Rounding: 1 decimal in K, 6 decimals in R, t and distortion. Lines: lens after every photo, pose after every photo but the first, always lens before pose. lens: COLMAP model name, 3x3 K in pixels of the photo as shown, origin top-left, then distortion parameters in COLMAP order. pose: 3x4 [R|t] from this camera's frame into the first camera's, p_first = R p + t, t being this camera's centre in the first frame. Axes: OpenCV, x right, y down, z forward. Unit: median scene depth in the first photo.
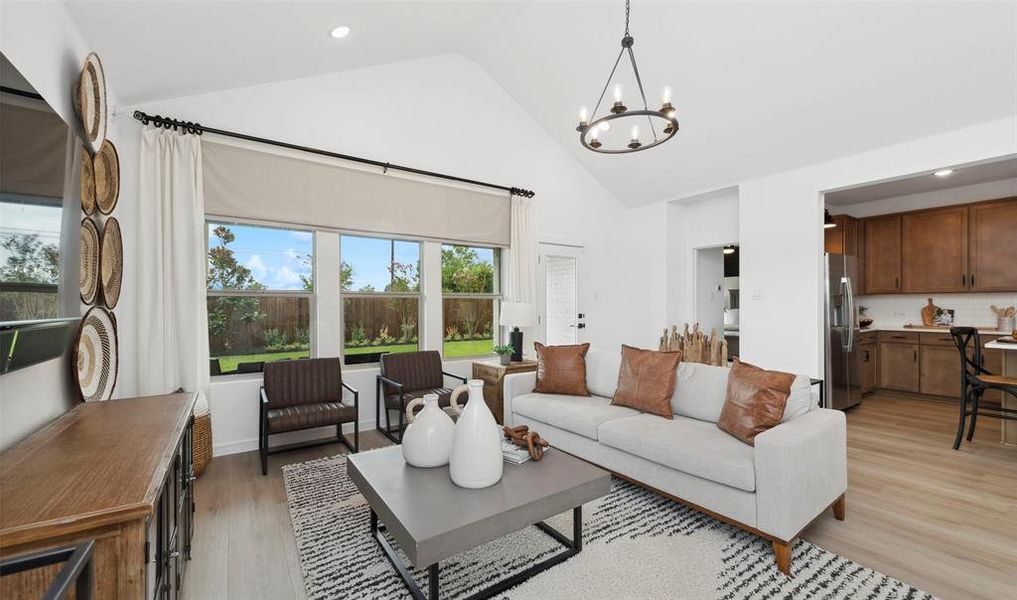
lens RADIAL K [[405.0, 0, 524.9], [0, 405.0, 302.1], [0, 0, 1]] dist [0.006861, -0.000140]
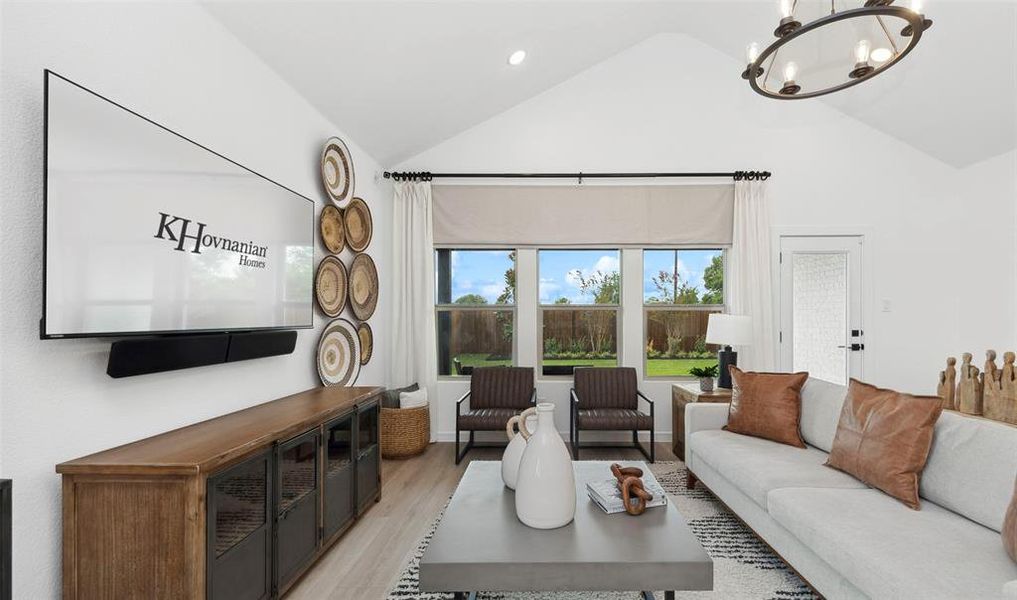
lens RADIAL K [[420.0, 0, 557.5], [0, 420.0, 320.4], [0, 0, 1]] dist [-0.012305, -0.000156]
pose [[0.812898, 0.004367, -0.582389, 0.208114], [0.003971, 0.999907, 0.013041, 0.000190], [0.582392, -0.012914, 0.812805, 0.144208]]
